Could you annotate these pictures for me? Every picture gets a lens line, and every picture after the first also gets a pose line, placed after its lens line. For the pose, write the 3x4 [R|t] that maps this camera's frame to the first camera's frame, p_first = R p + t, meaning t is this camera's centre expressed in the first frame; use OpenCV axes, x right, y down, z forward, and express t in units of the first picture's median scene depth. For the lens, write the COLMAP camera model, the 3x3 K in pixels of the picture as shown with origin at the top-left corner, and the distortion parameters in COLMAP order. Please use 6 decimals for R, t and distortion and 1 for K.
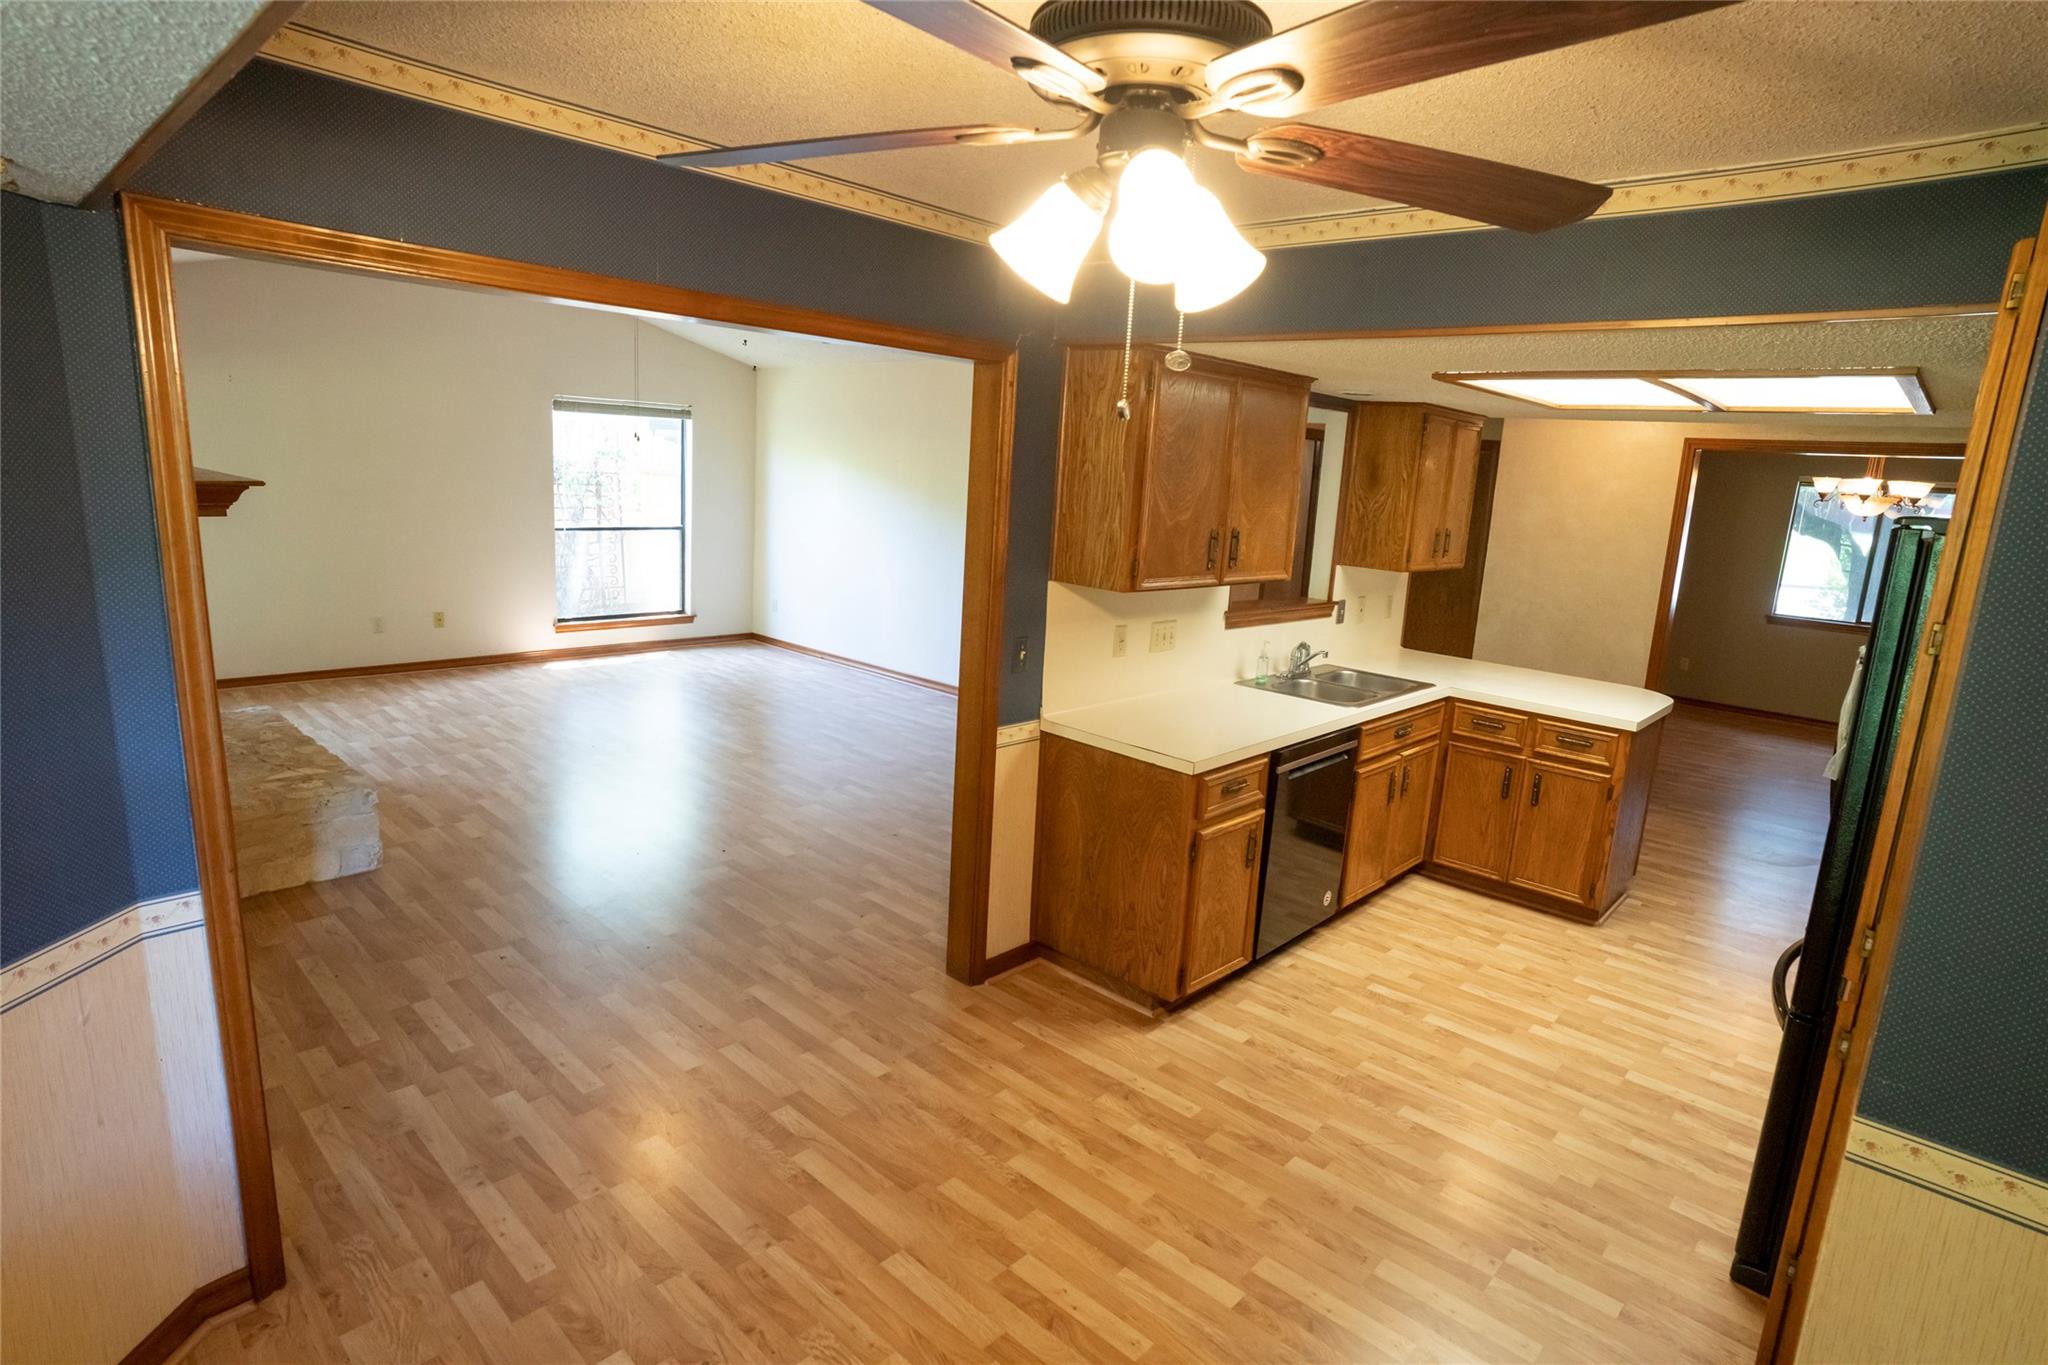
lens RADIAL K [[1054.2, 0, 1020.3], [0, 1054.2, 681.9], [0, 0, 1]] dist [-0.076418, 0.041515]
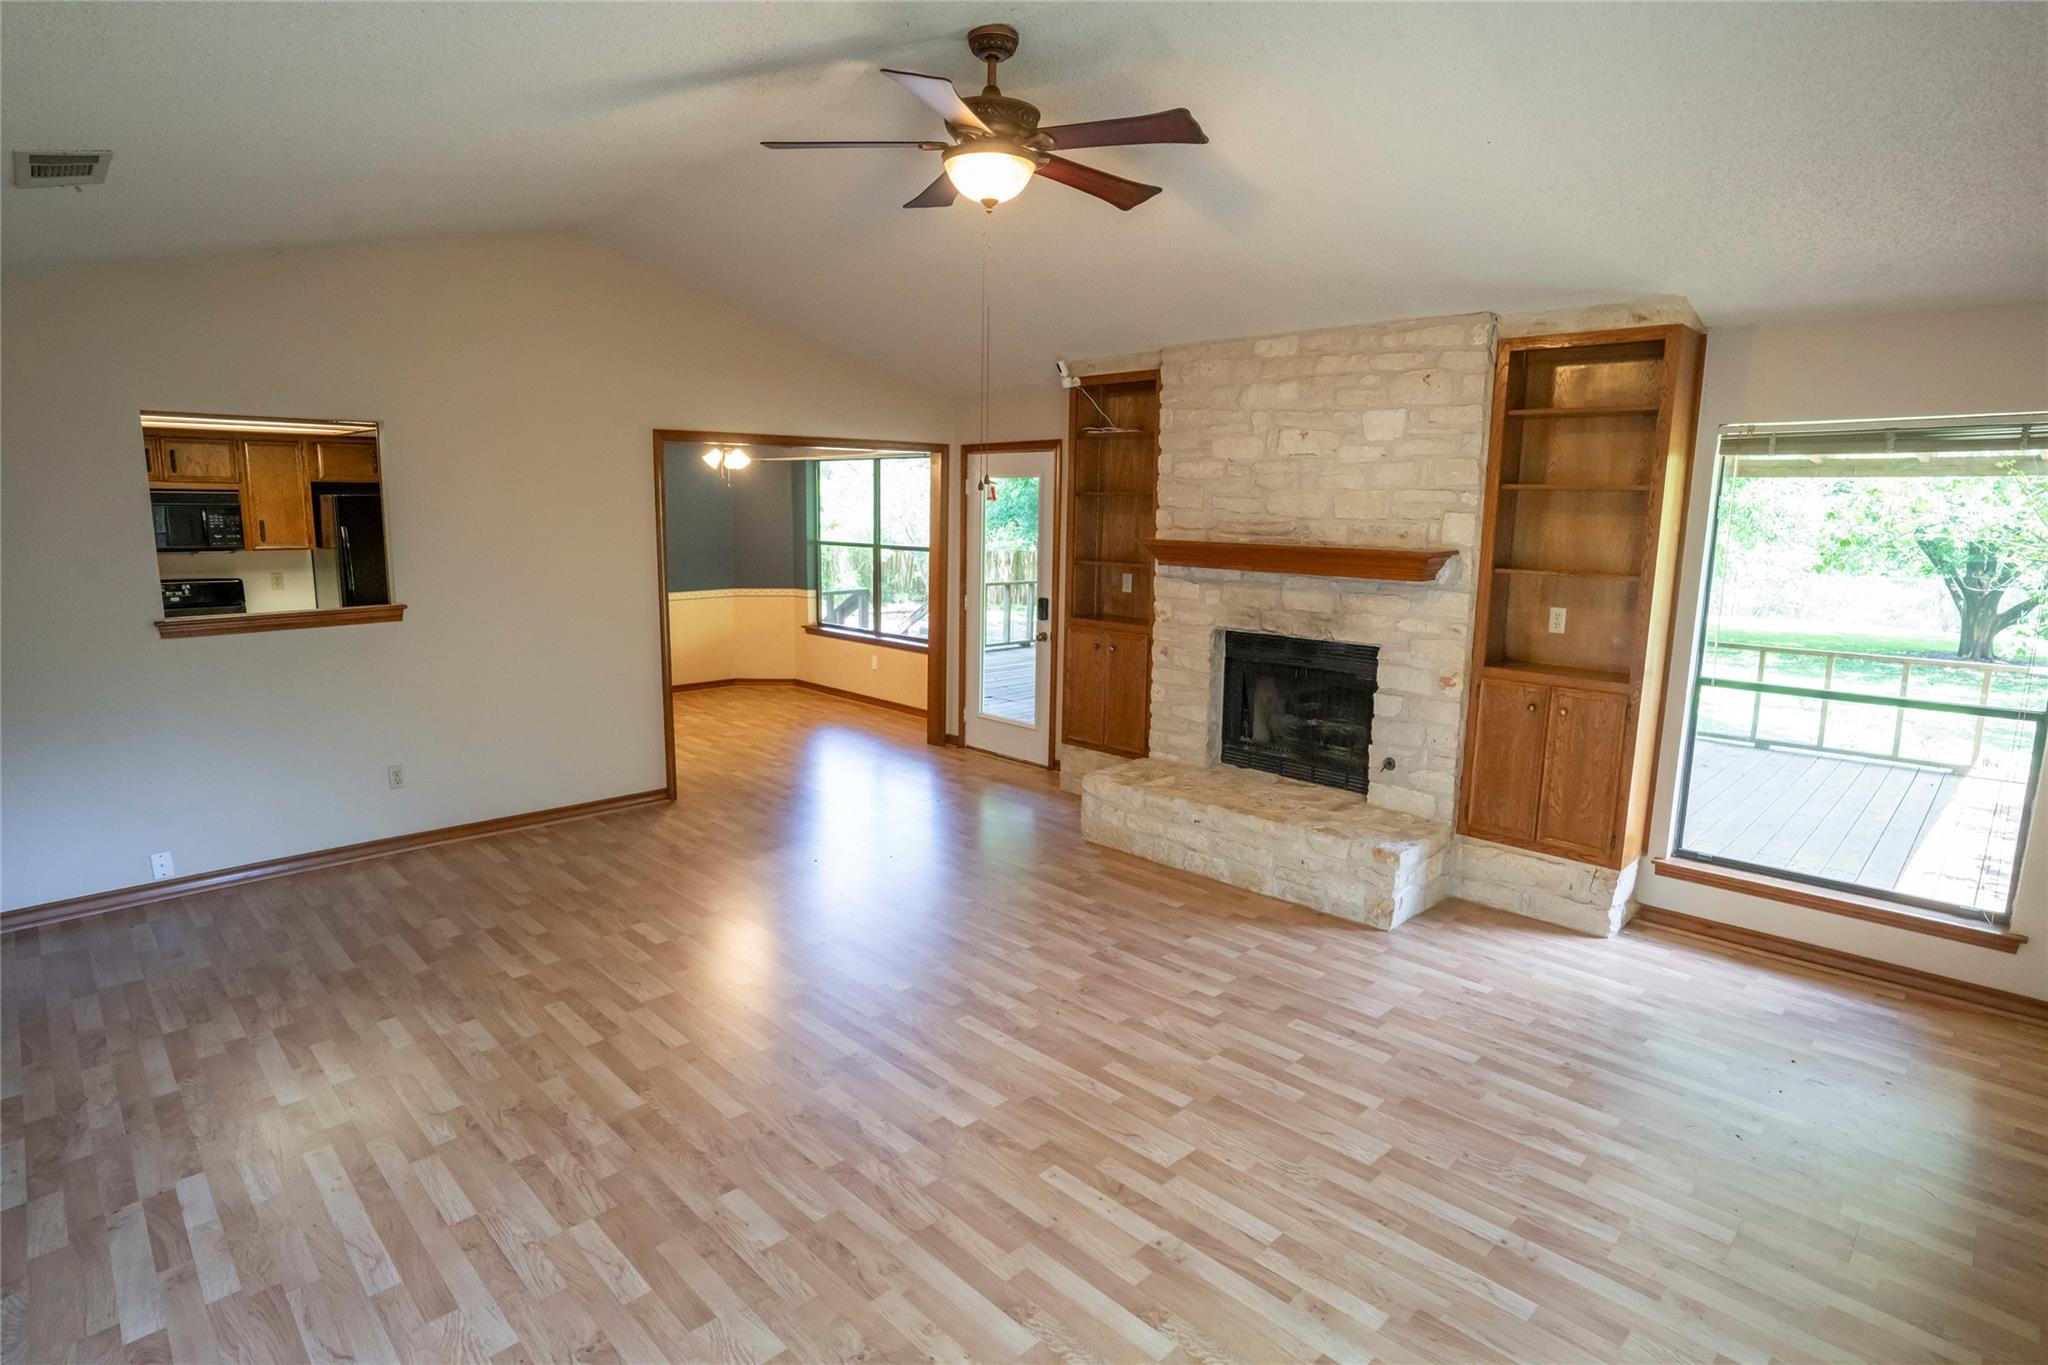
lens RADIAL K [[1054.2, 0, 1020.3], [0, 1054.2, 681.9], [0, 0, 1]] dist [-0.076418, 0.041515]
pose [[-0.997159, -0.071174, 0.024680, -0.426749], [-0.057121, 0.927964, 0.368265, -0.359140], [-0.049113, 0.365809, -0.929393, 1.620988]]
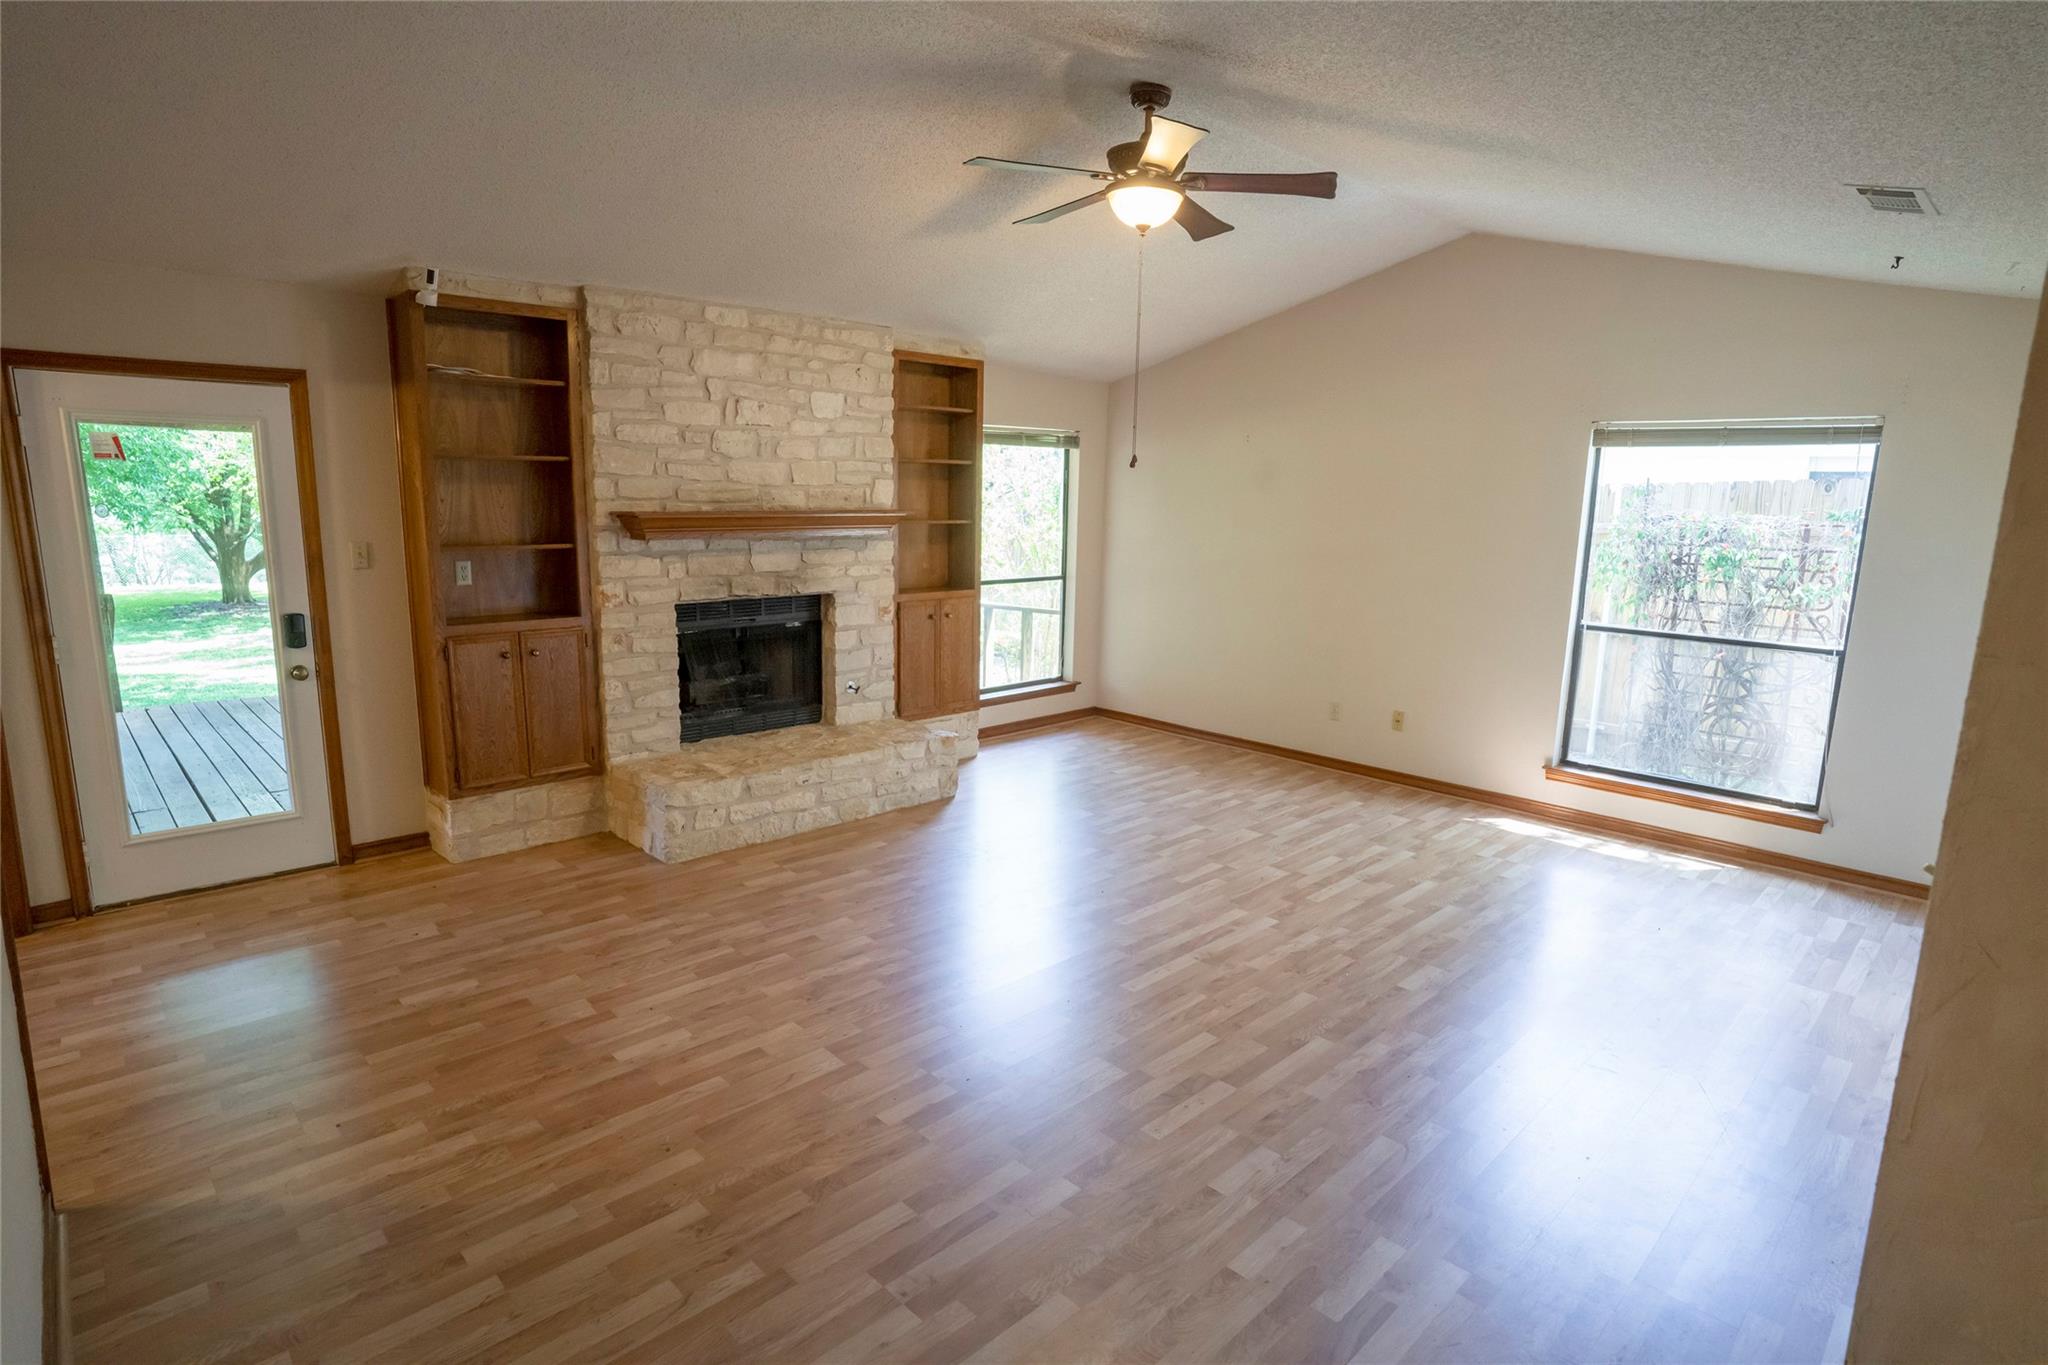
lens RADIAL K [[1066.9, 0, 1017.4], [0, 1066.9, 689.1], [0, 0, 1]] dist [-0.076907, 0.046867]
pose [[-0.045493, 0.131257, -0.990304, 0.338402], [-0.227049, 0.964027, 0.138204, -0.179629], [0.972820, 0.231135, -0.014055, 1.007100]]
